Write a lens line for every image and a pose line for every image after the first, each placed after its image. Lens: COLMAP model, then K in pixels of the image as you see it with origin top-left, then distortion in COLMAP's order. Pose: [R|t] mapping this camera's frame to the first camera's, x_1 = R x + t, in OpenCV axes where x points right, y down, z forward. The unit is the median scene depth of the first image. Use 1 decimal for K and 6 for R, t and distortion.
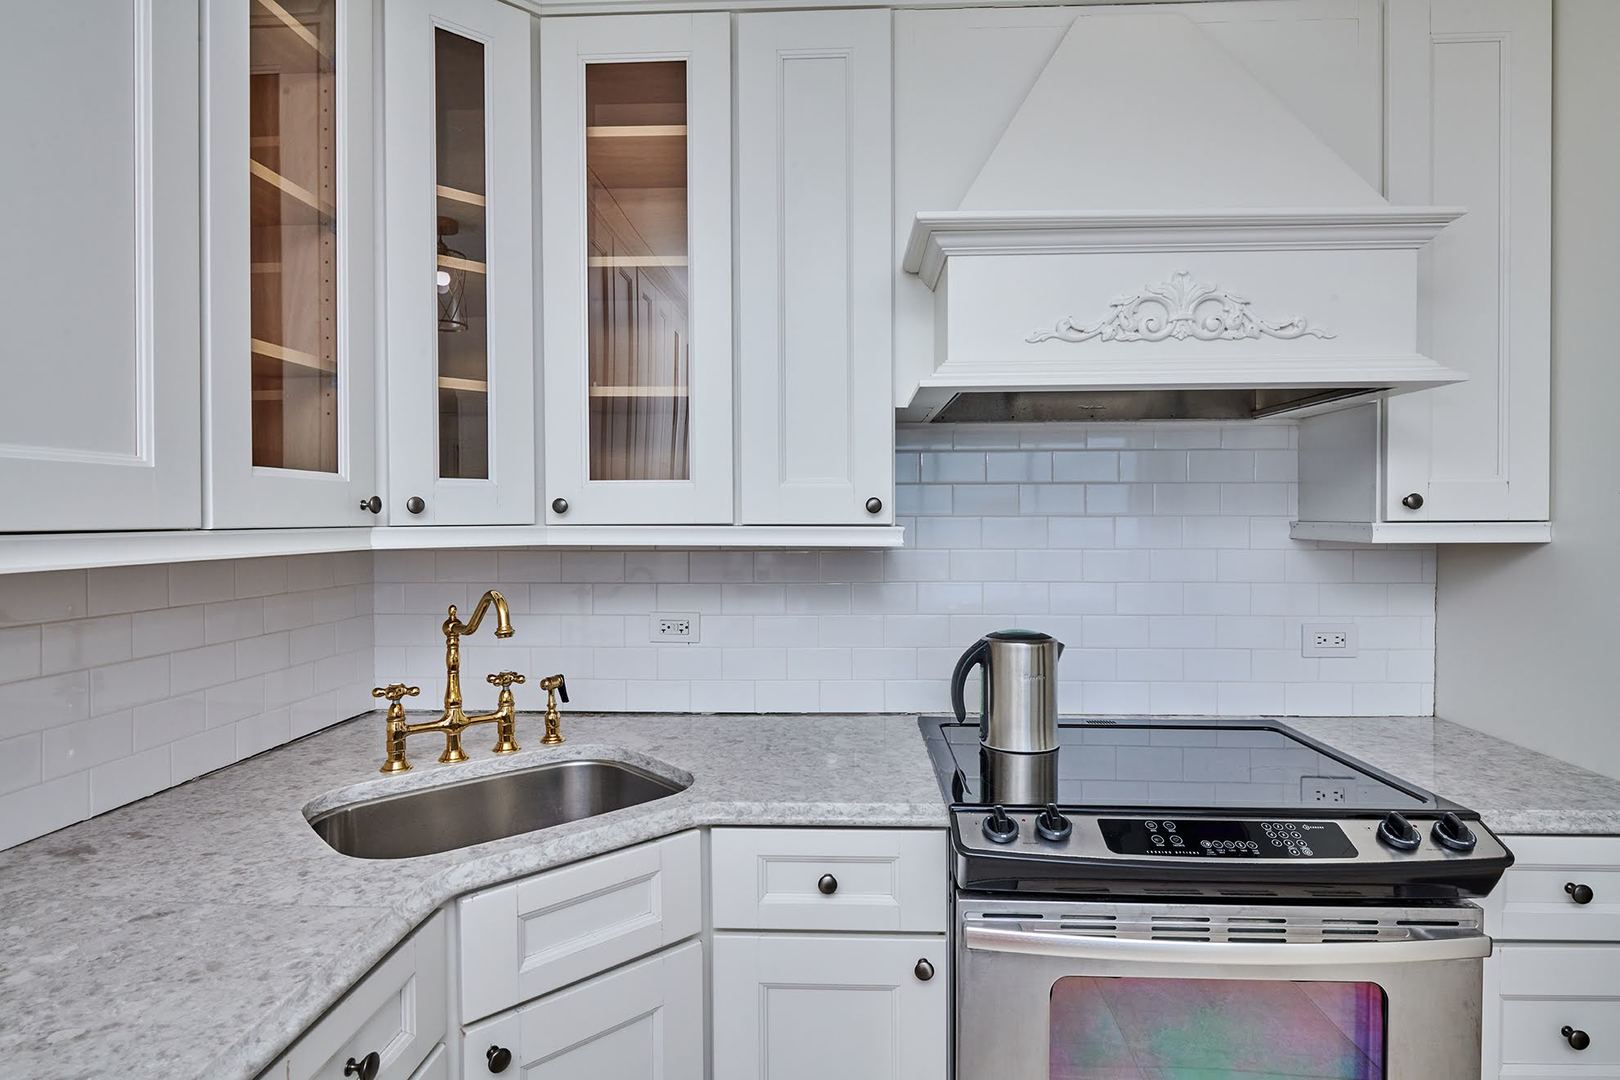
lens RADIAL K [[849.6, 0, 812.8], [0, 849.6, 532.8], [0, 0, 1]] dist [-0.006931, -0.001395]
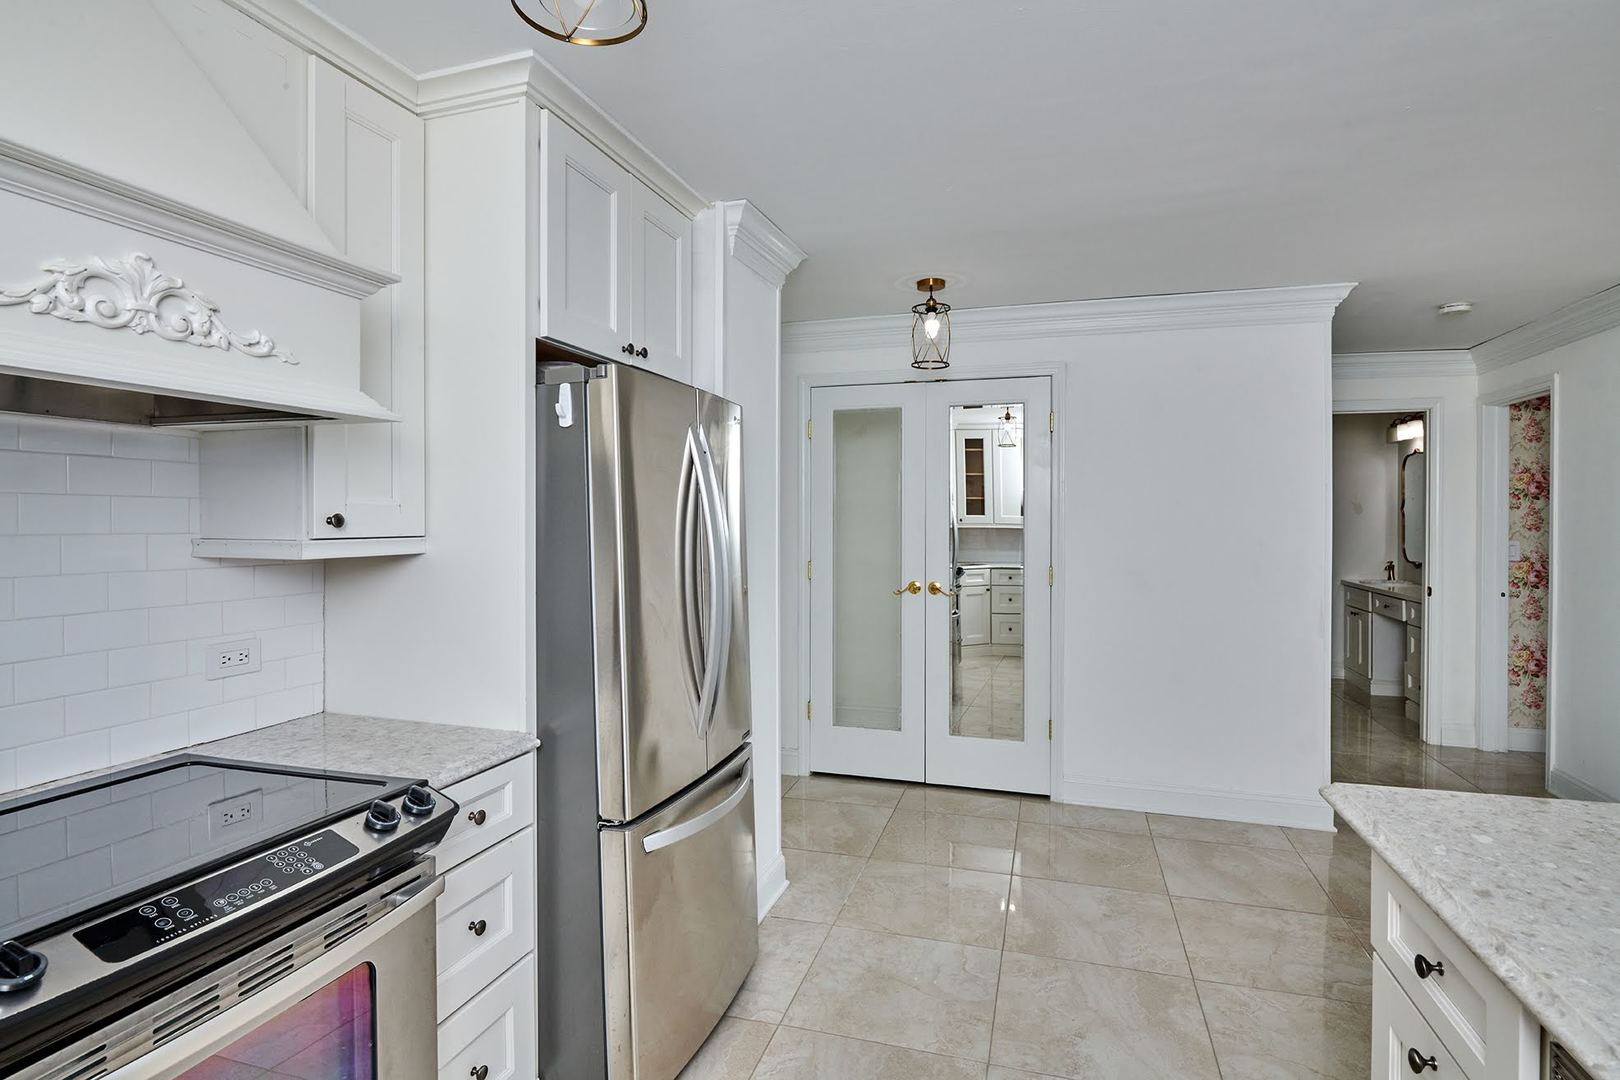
lens RADIAL K [[819.9, 0, 811.0], [0, 819.9, 525.5], [0, 0, 1]] dist [-0.006632, -0.001497]
pose [[0.260355, -0.003755, 0.965506, -0.170248], [0.017596, 0.999845, -0.000856, -0.019668], [-0.965353, 0.017212, 0.260380, 0.124589]]
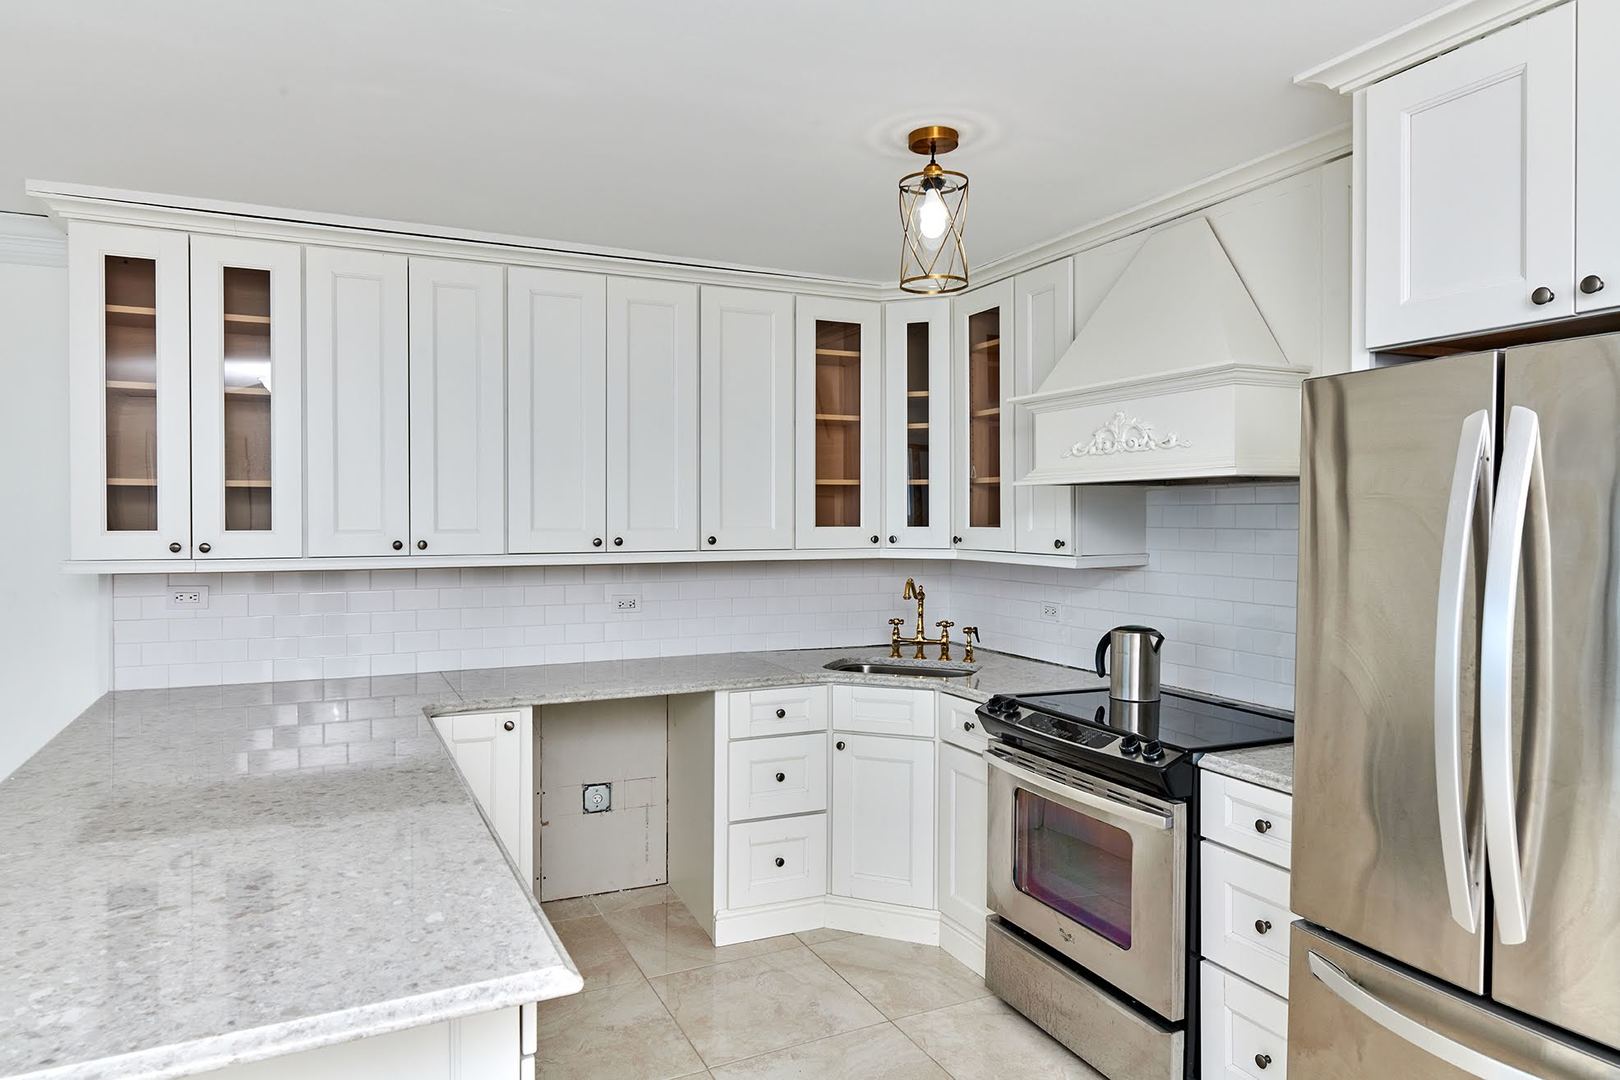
lens RADIAL K [[991.6, 0, 815.4], [0, 991.6, 524.7], [0, 0, 1]] dist [-0.000198, -0.001233]
pose [[0.467283, 0.010665, -0.884043, 1.752661], [-0.016911, 0.999852, 0.003123, -0.074770], [0.883946, 0.013490, 0.467395, -0.423322]]
